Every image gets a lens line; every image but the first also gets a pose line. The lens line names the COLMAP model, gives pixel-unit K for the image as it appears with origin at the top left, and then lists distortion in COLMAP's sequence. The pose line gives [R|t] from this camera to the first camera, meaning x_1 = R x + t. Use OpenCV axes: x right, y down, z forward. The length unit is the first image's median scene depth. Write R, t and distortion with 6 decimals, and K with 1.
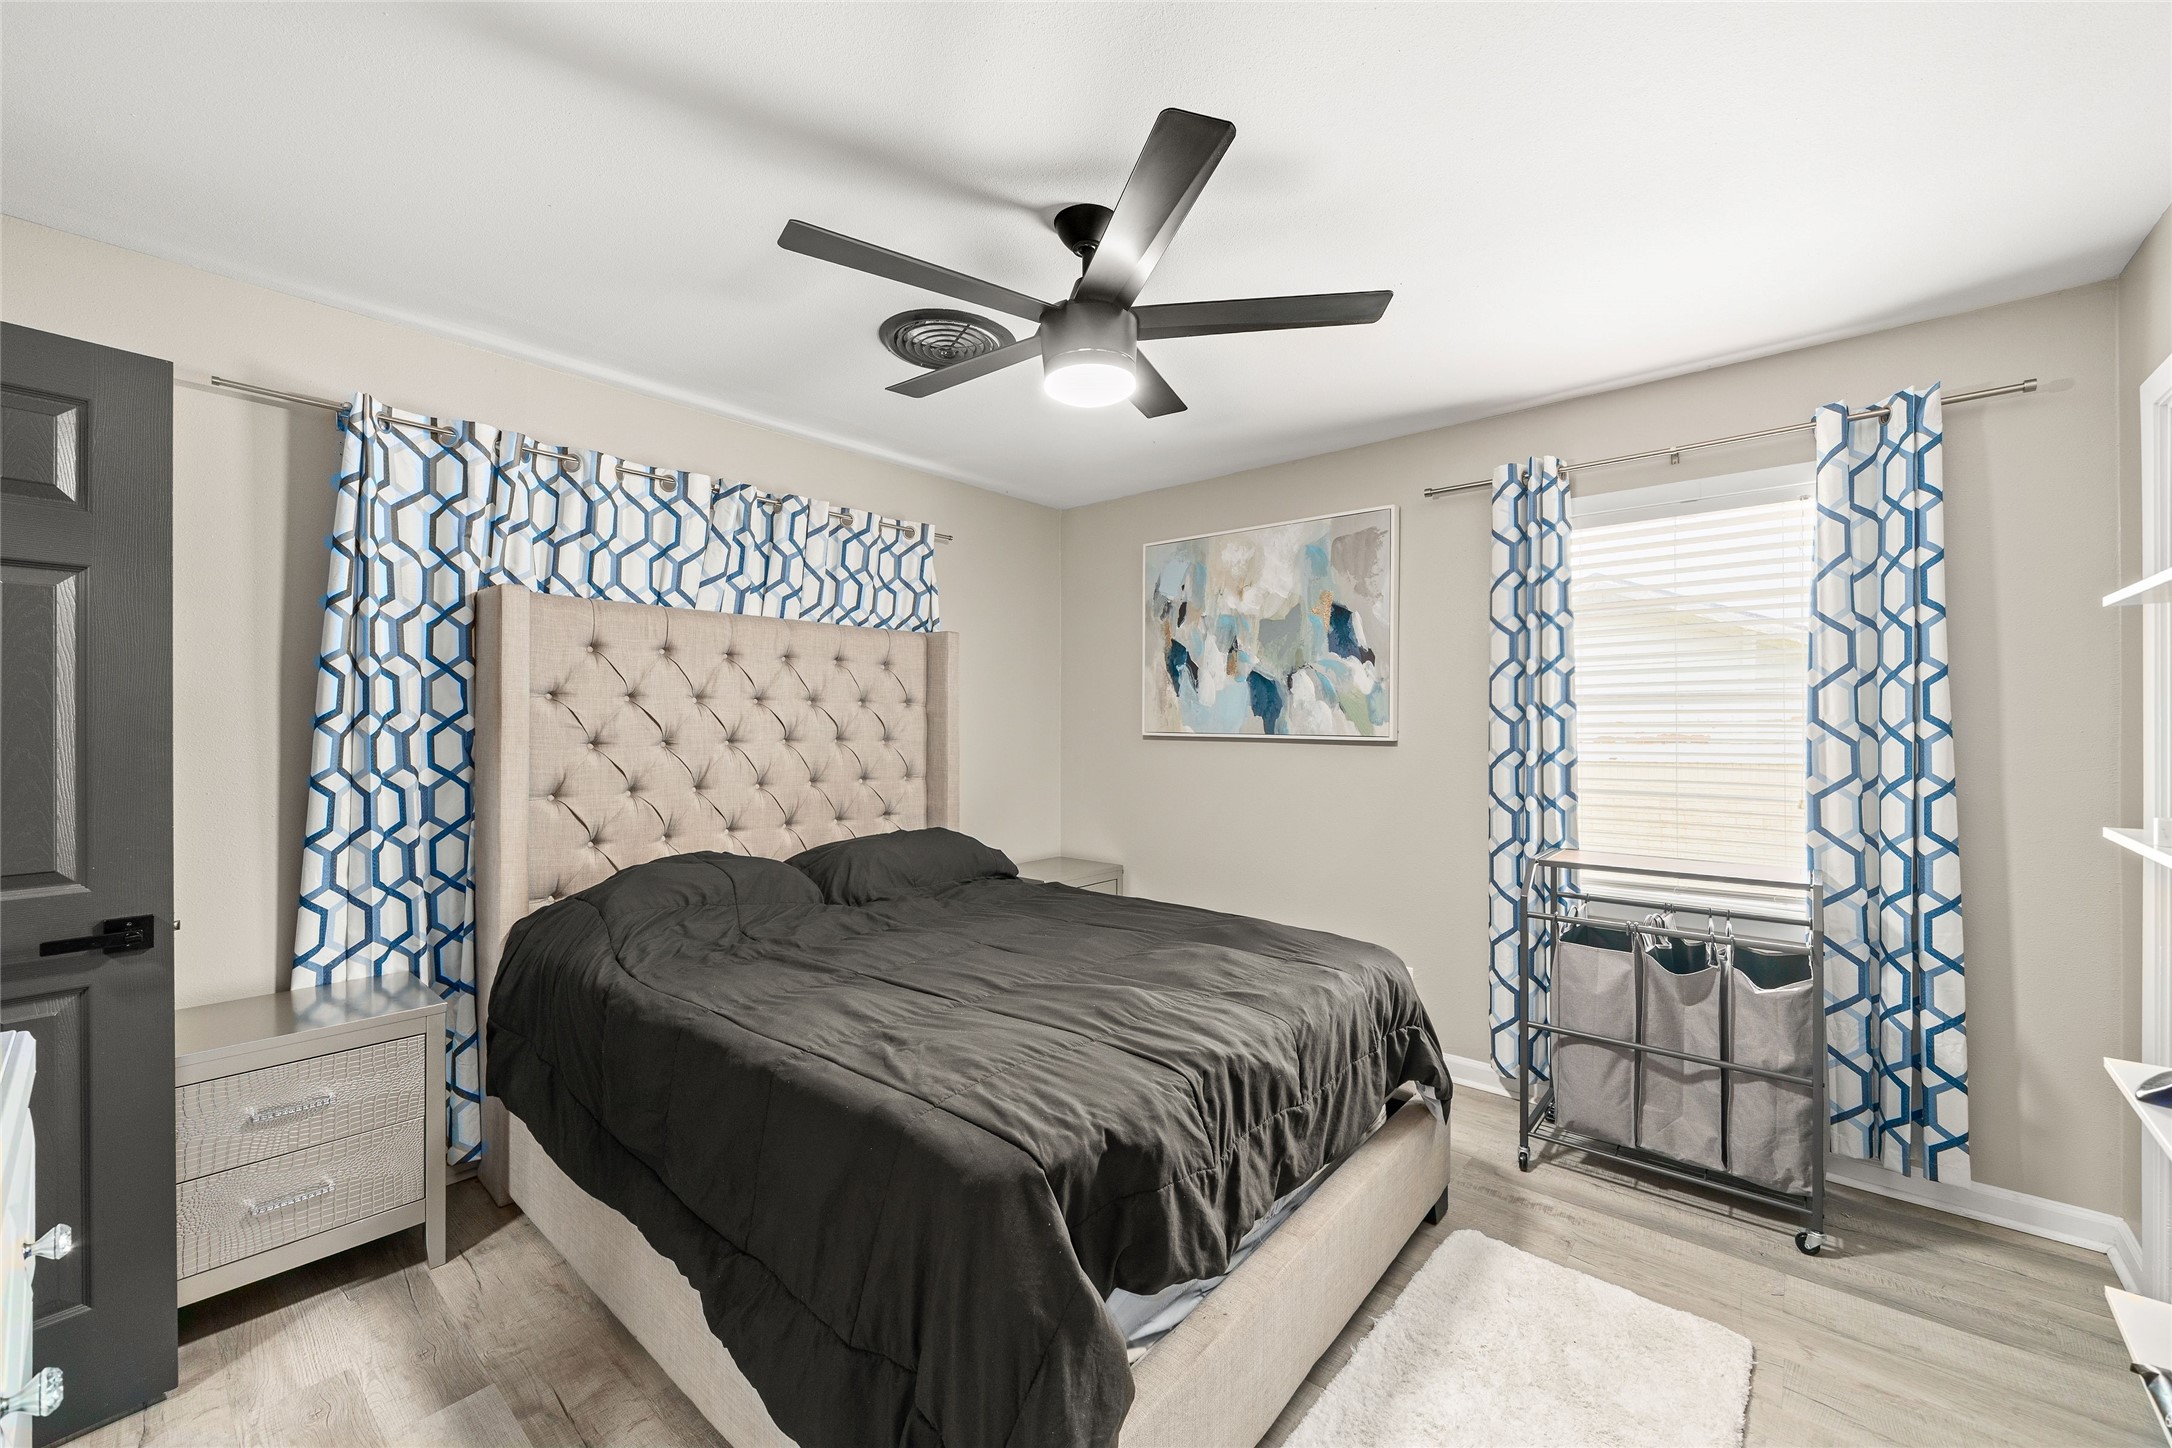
lens RADIAL K [[844.1, 0, 1090.1], [0, 844.1, 734.2], [0, 0, 1]] dist [-0.005700, -0.000166]
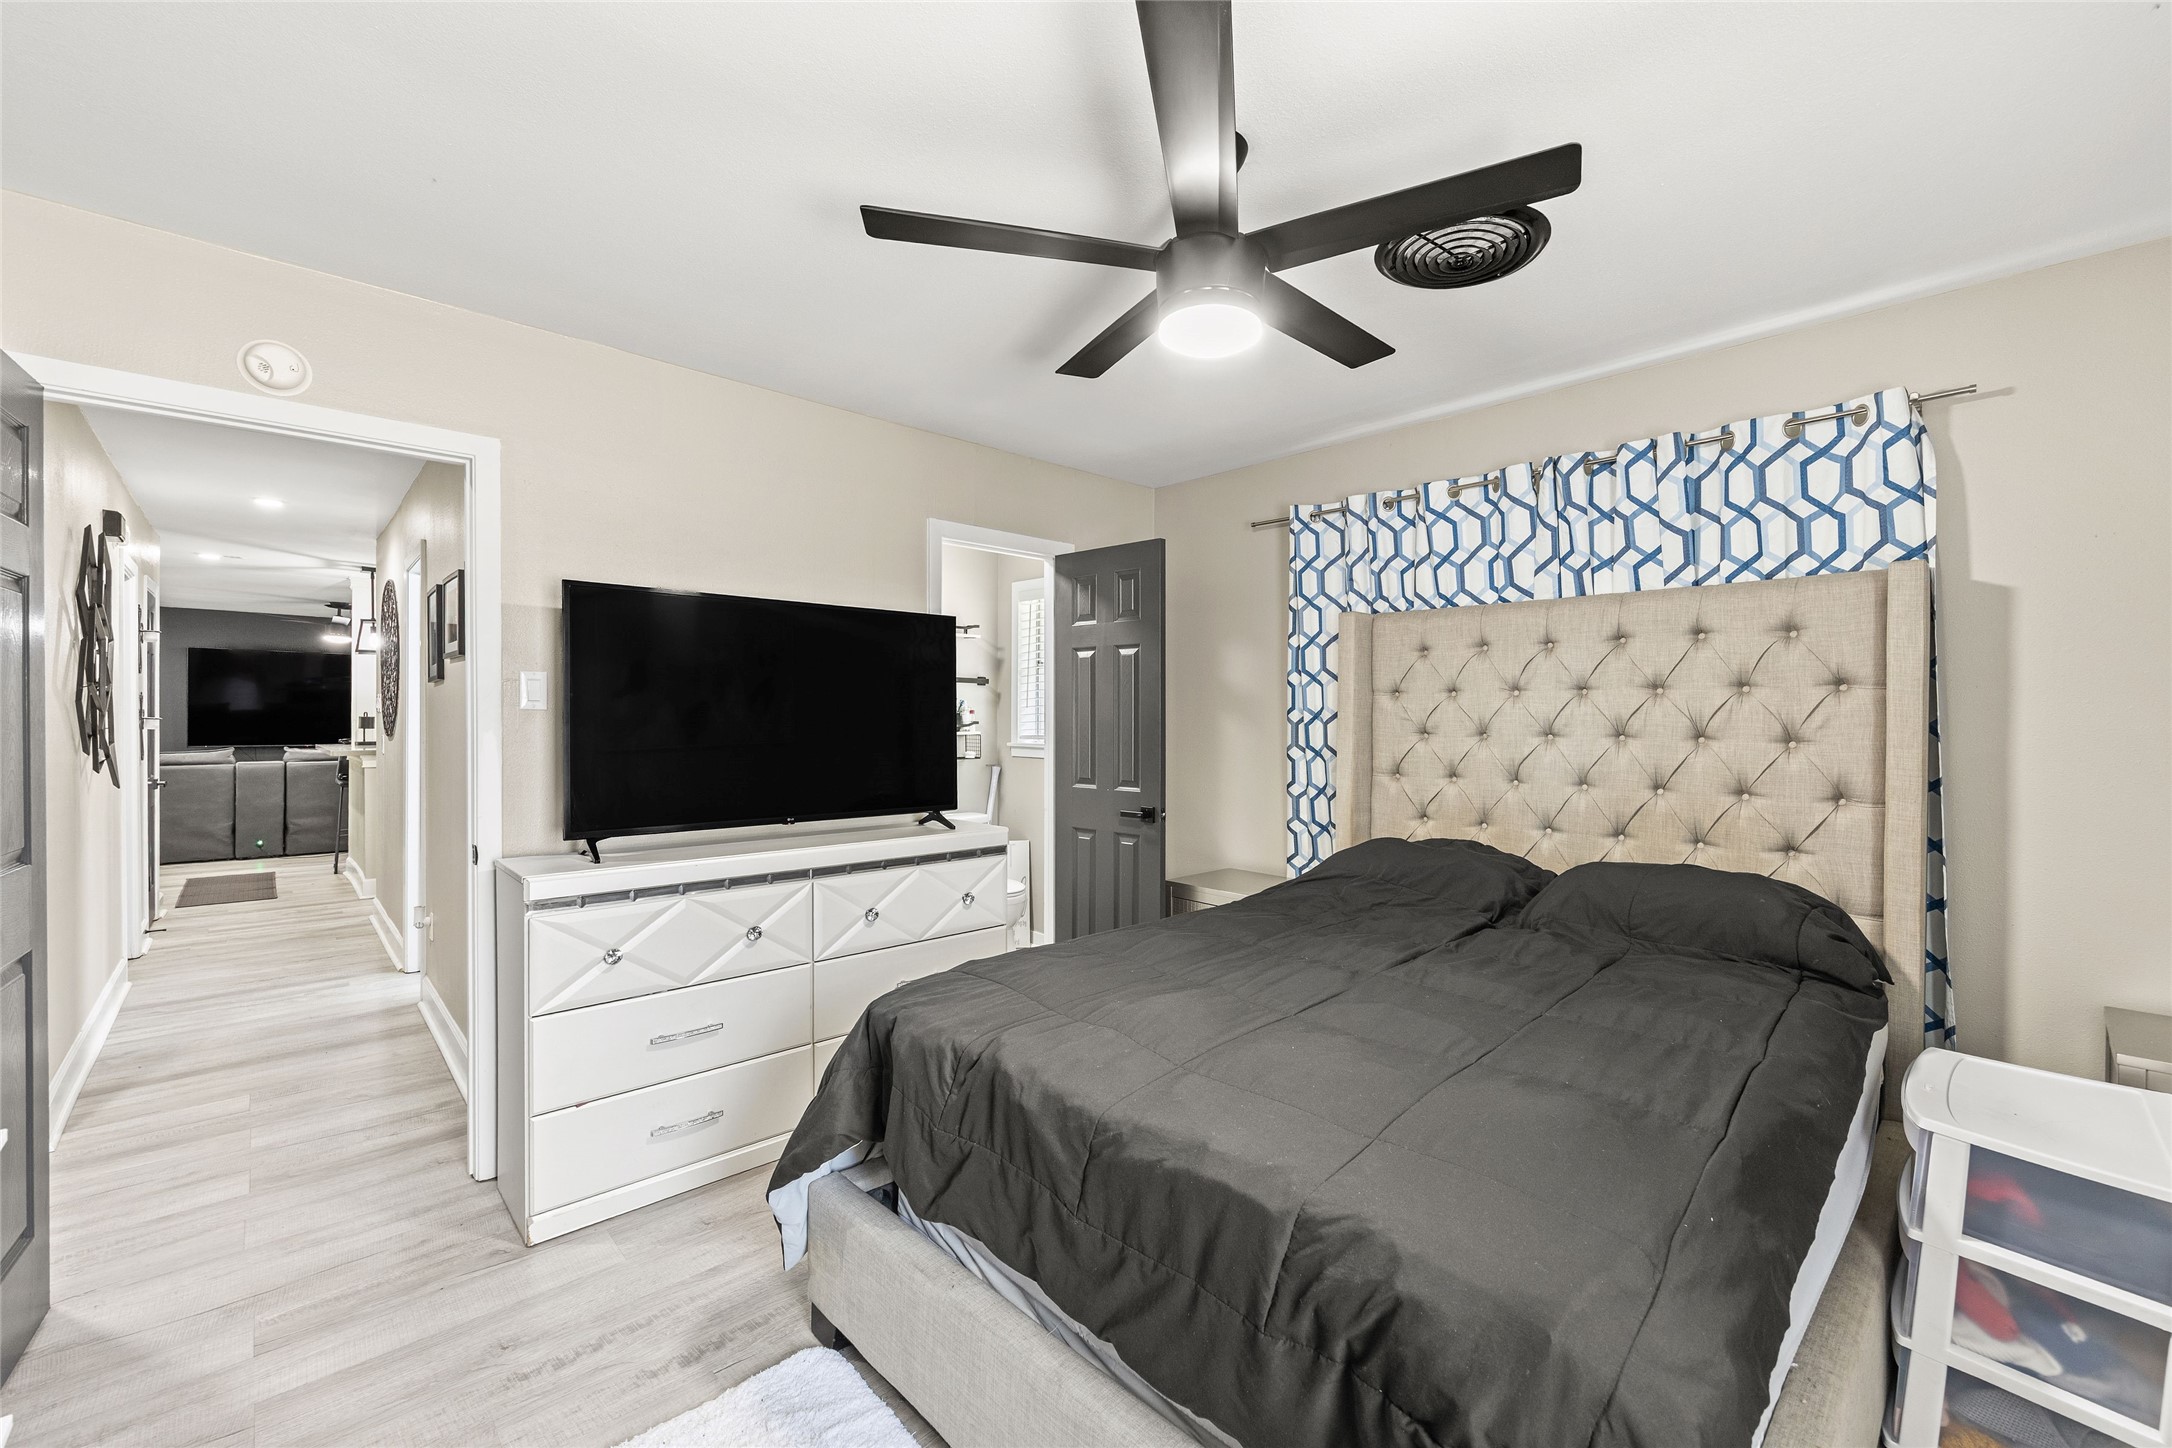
lens RADIAL K [[844.1, 0, 1090.1], [0, 844.1, 734.2], [0, 0, 1]] dist [-0.005700, -0.000166]
pose [[-0.088026, 0.014327, -0.996015, 0.545402], [-0.021550, 0.999635, 0.016284, 0.002984], [0.995885, 0.022897, -0.087685, 0.564309]]
